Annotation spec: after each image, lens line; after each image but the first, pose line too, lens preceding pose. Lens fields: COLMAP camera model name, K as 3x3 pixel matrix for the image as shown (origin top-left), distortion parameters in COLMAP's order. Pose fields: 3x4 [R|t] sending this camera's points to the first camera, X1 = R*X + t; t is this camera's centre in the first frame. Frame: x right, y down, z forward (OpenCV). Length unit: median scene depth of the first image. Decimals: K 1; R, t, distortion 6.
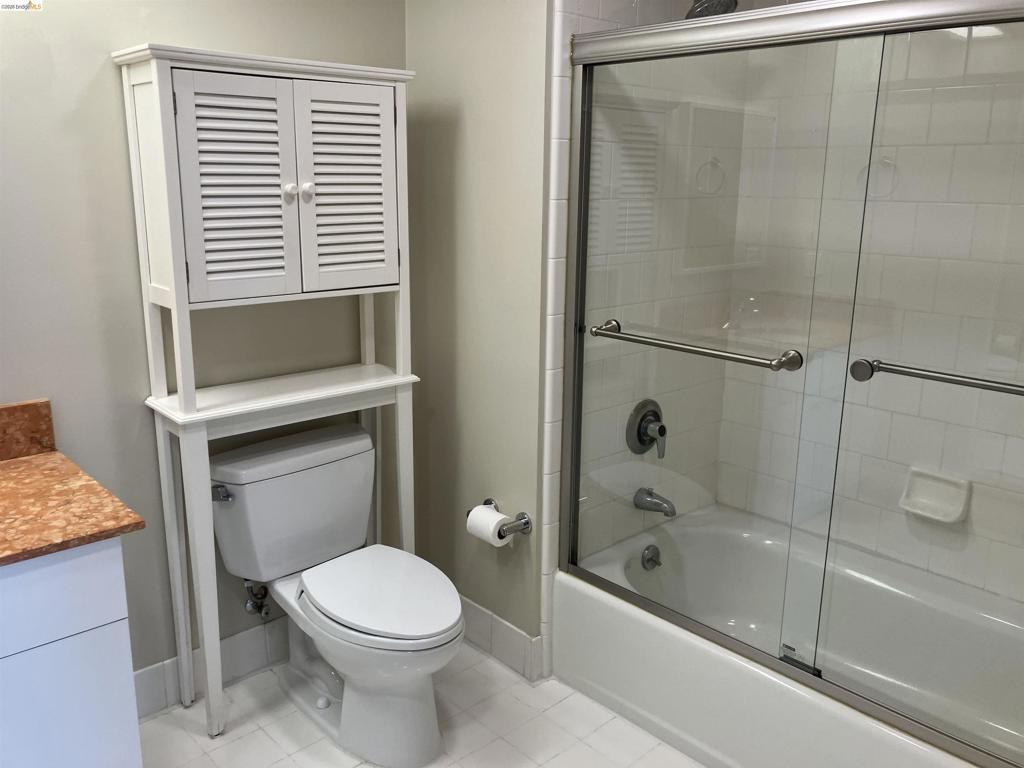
lens RADIAL K [[837.1, 0, 518.2], [0, 837.1, 381.5], [0, 0, 1]] dist [0.002798, -0.014630]
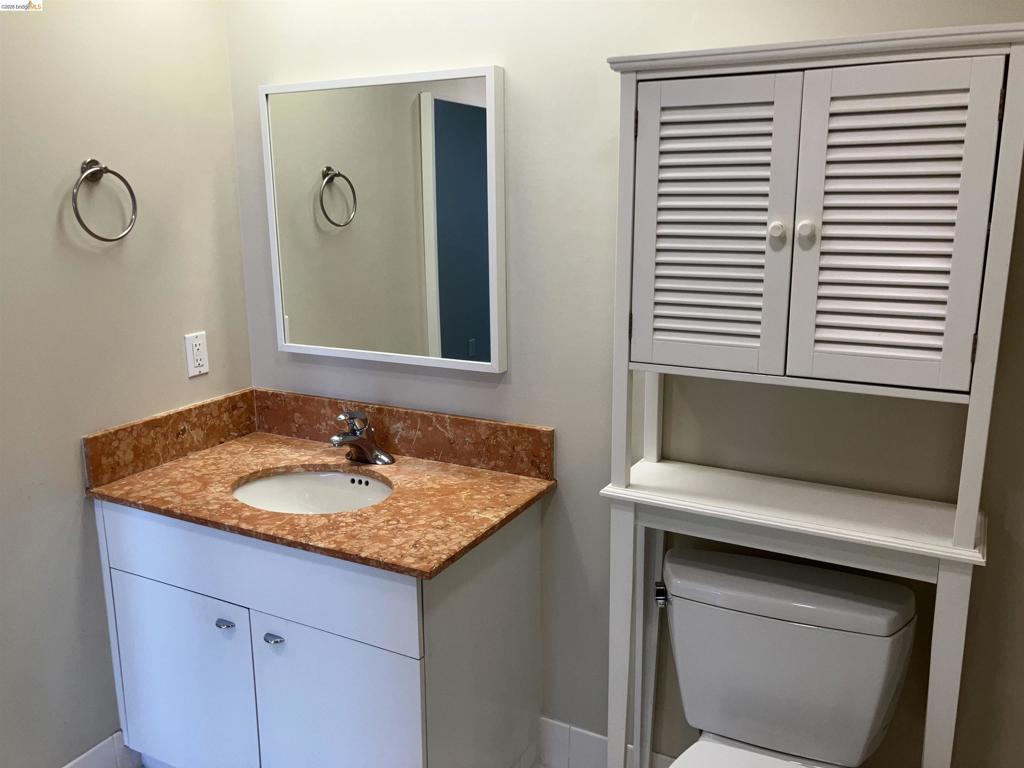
lens RADIAL K [[837.1, 0, 514.0], [0, 837.1, 385.8], [0, 0, 1]] dist [0.002798, -0.014630]
pose [[0.325584, 0.199752, -0.924172, 0.135916], [-0.220778, 0.966471, 0.131115, -0.059682], [0.919376, 0.161348, 0.358768, 0.231248]]
